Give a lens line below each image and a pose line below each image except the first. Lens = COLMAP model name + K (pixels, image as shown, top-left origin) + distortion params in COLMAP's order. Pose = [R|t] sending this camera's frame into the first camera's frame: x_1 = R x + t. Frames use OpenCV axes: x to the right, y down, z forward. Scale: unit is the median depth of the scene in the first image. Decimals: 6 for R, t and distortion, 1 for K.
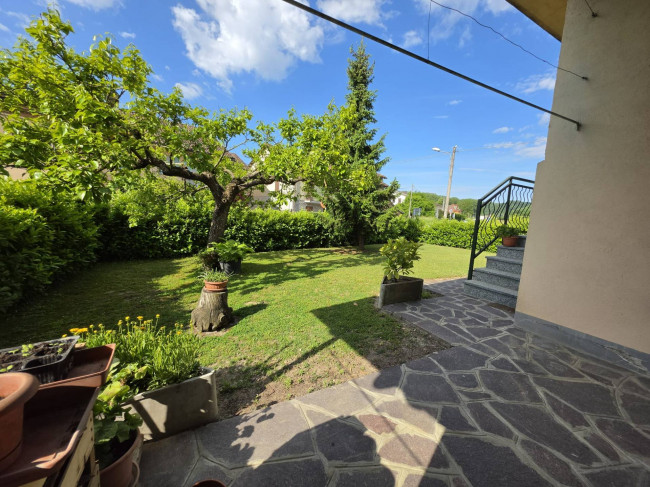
lens RADIAL K [[254.3, 0, 321.7], [0, 254.3, 244.6], [0, 0, 1]] dist [-0.005558, 0.000875]
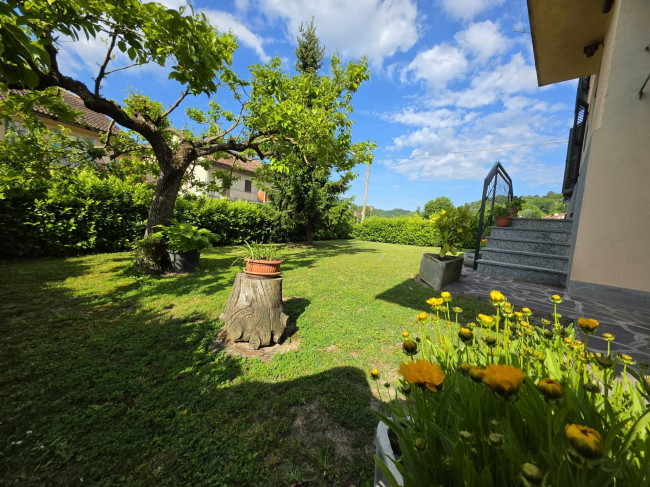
lens RADIAL K [[254.3, 0, 321.2], [0, 254.3, 244.8], [0, 0, 1]] dist [-0.005558, 0.000875]
pose [[0.940890, -0.014592, 0.338399, -0.164402], [0.017802, 0.999821, -0.006384, 0.038263], [-0.338245, 0.012031, 0.940981, 0.133945]]
